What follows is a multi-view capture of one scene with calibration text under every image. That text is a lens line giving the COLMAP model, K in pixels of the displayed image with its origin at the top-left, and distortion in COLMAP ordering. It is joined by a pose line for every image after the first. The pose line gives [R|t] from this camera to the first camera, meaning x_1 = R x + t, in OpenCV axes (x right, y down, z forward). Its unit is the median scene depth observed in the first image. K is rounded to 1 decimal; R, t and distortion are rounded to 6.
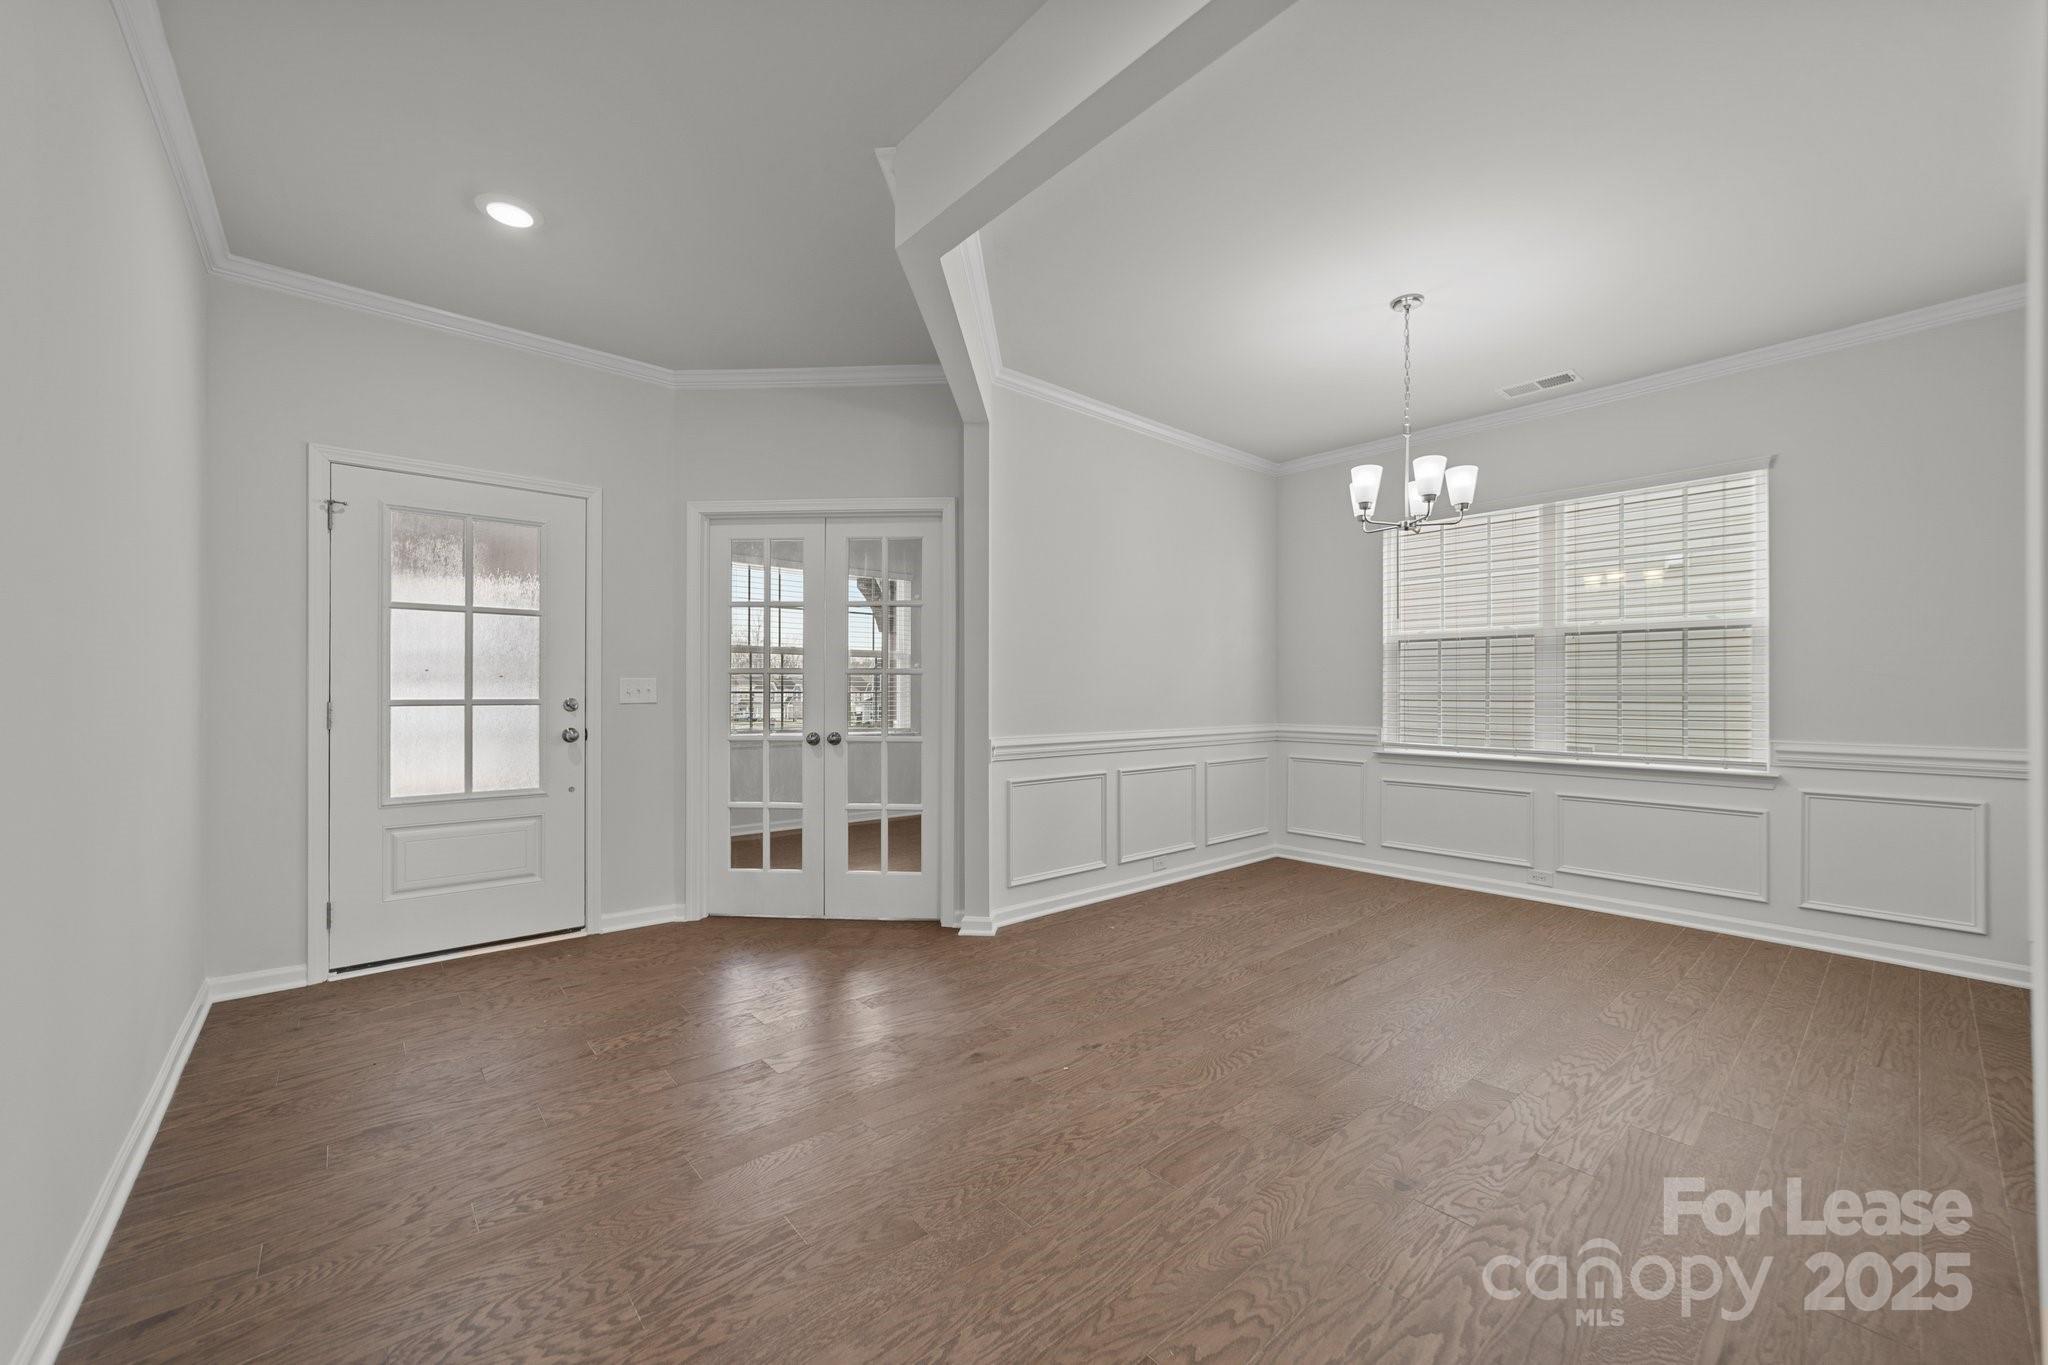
lens RADIAL K [[791.2, 0, 1027.6], [0, 791.2, 686.2], [0, 0, 1]] dist [-0.015247, 0.008790]
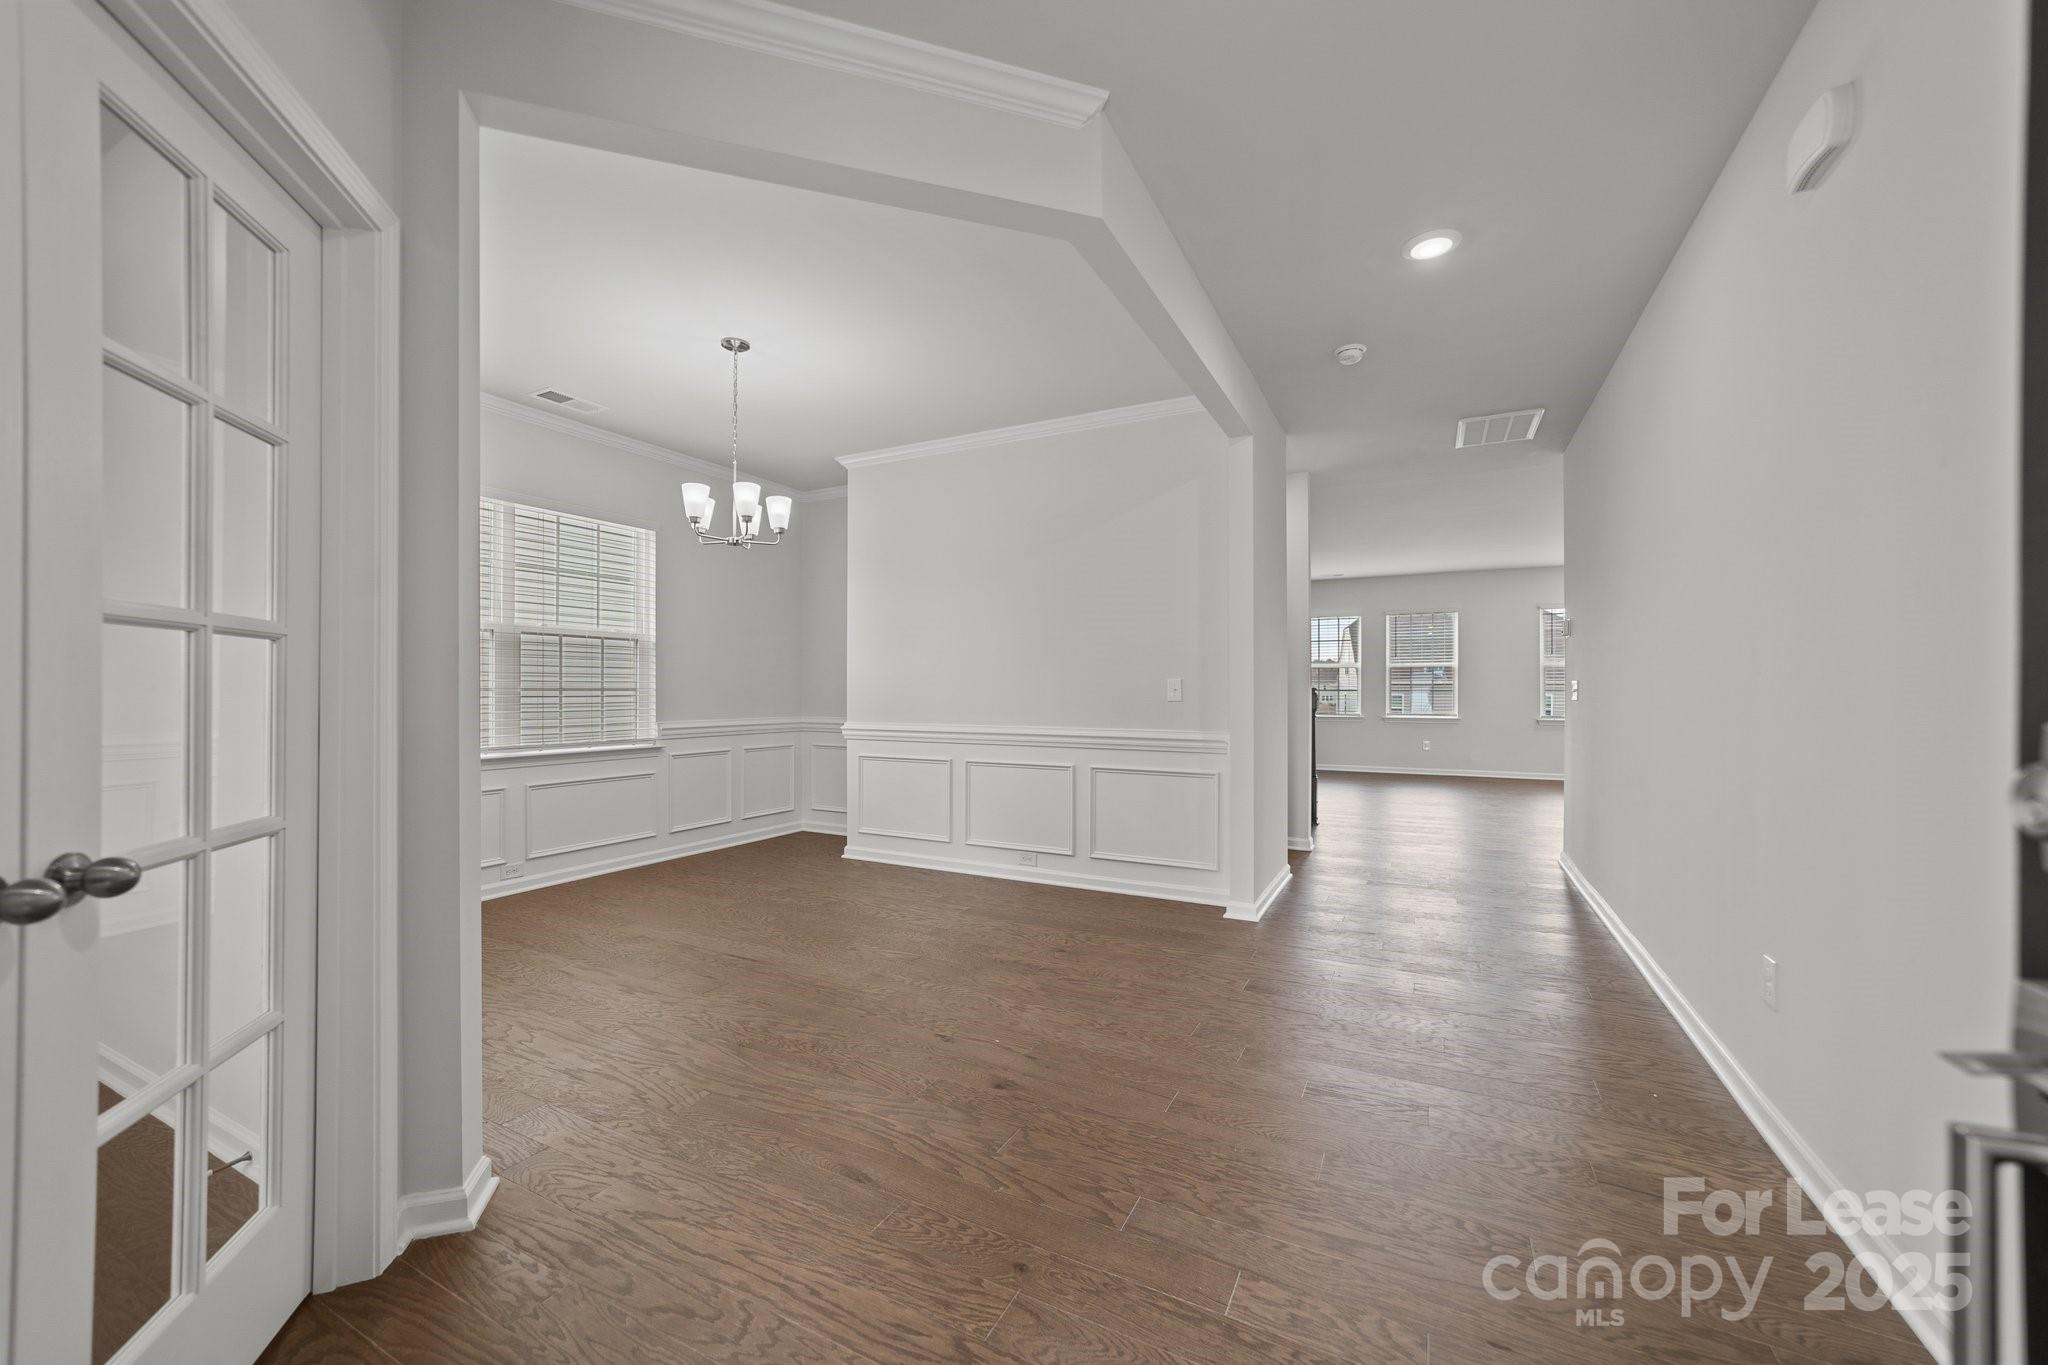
lens RADIAL K [[791.2, 0, 1027.6], [0, 791.2, 686.2], [0, 0, 1]] dist [-0.015247, 0.008790]
pose [[-0.366757, 0.002335, 0.930314, -0.639886], [-0.009386, 0.999937, -0.006210, 0.006599], [-0.930270, -0.011010, -0.366712, 0.902829]]
